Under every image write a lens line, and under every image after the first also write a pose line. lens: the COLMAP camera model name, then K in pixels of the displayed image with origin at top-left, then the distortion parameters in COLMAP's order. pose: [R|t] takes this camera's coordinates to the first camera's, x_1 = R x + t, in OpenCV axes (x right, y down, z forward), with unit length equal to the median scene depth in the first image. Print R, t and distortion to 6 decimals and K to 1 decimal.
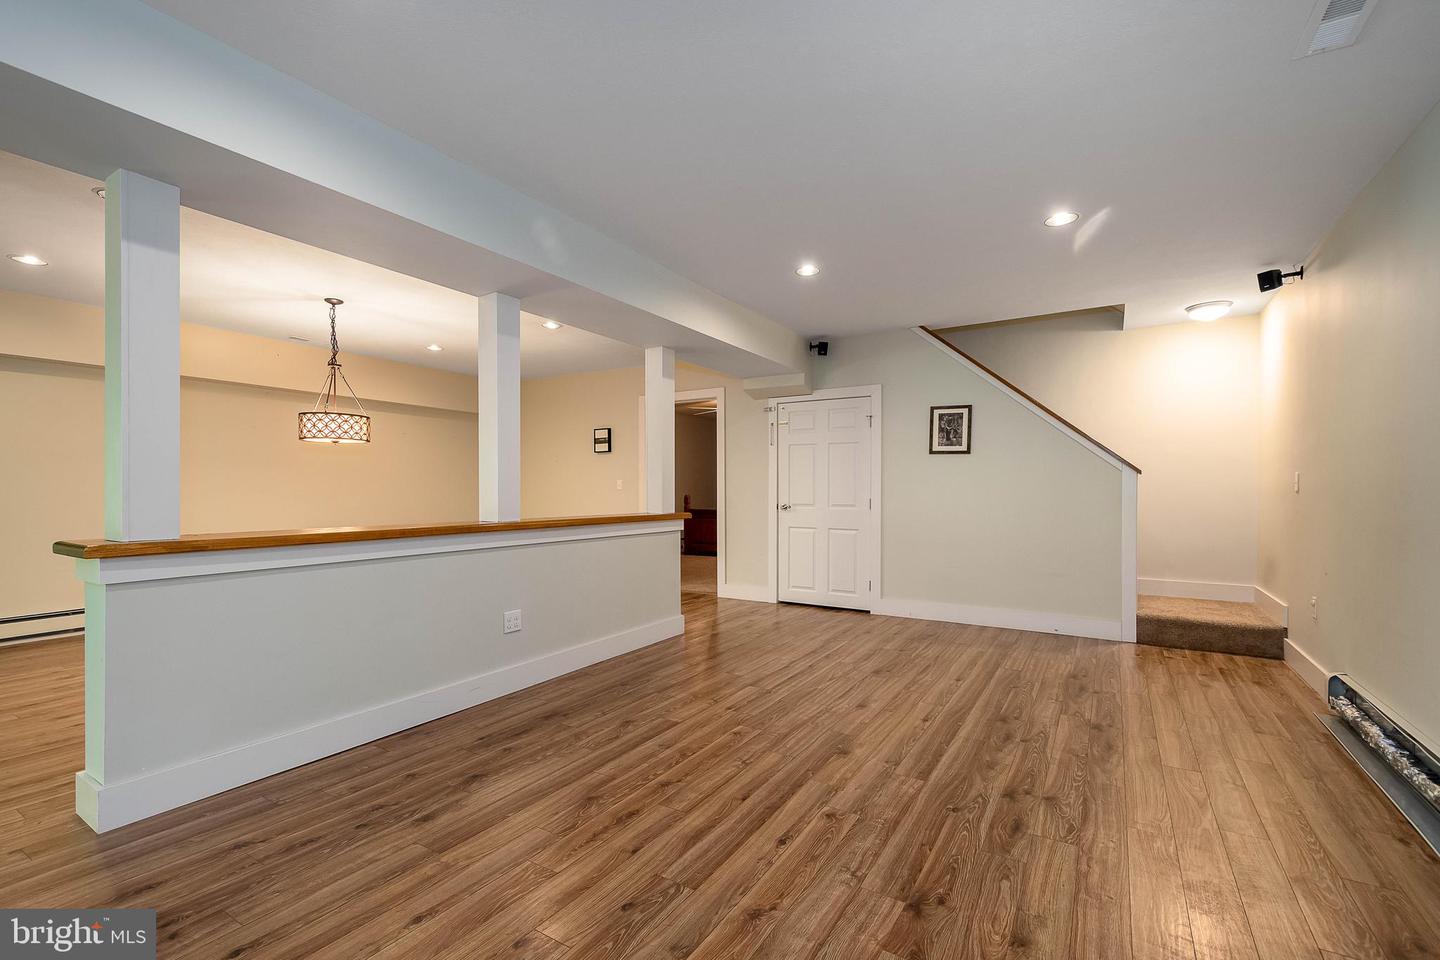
lens RADIAL K [[633.3, 0, 695.1], [0, 633.3, 494.3], [0, 0, 1]] dist [0.032360, 0.000089]
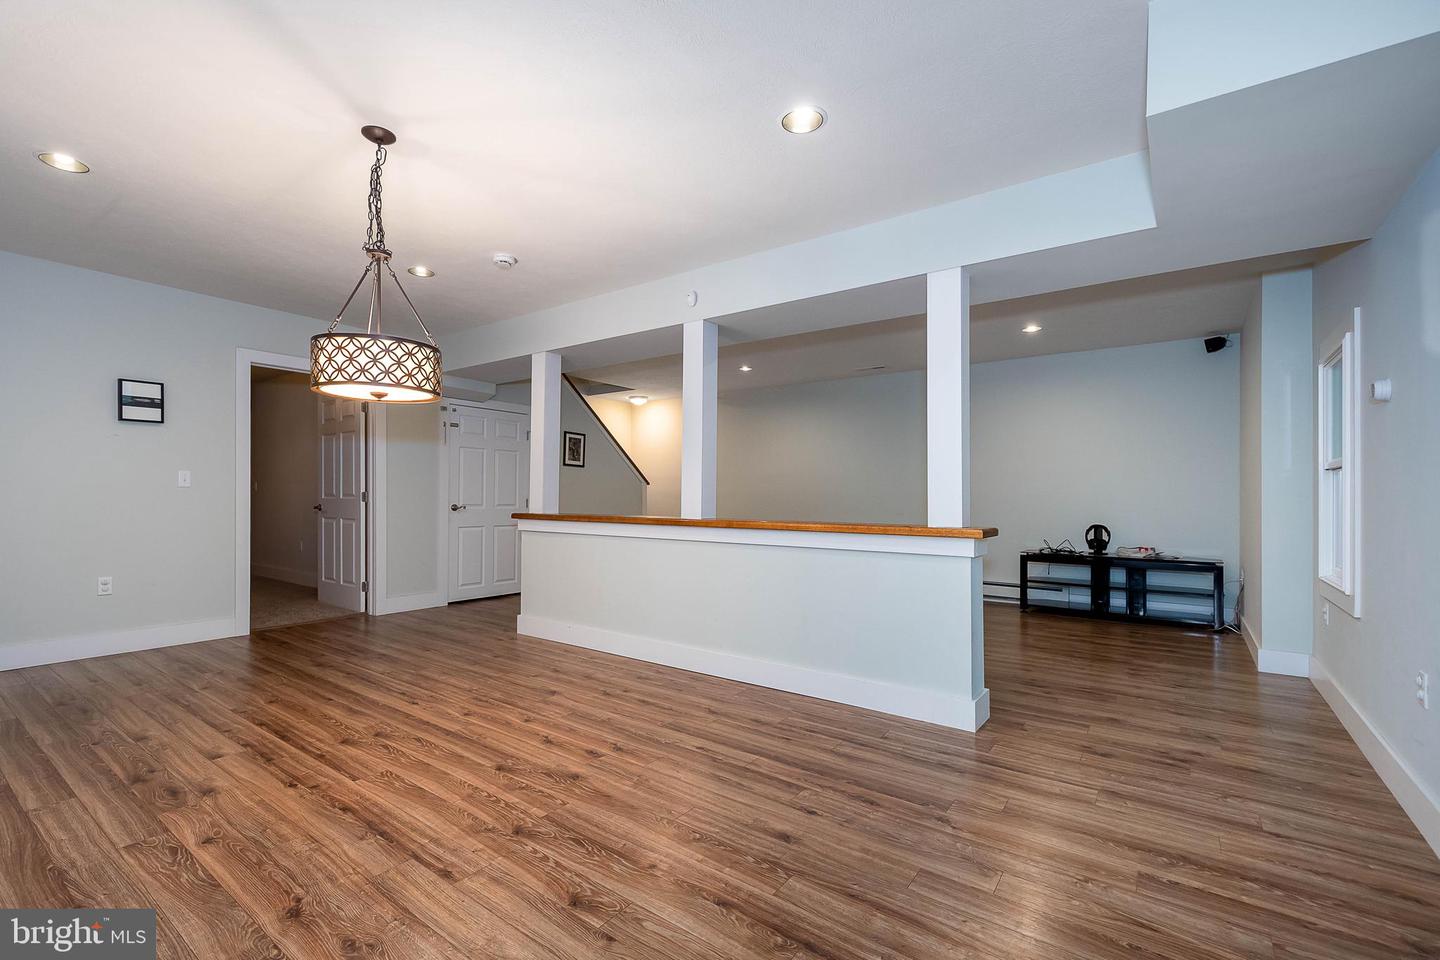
lens RADIAL K [[633.3, 0, 695.1], [0, 633.3, 494.3], [0, 0, 1]] dist [0.032360, 0.000089]
pose [[0.067740, 0.002030, 0.997701, -0.977375], [-0.002023, 0.999996, -0.001897, 0.000080], [-0.997701, -0.001890, 0.067744, 0.633276]]
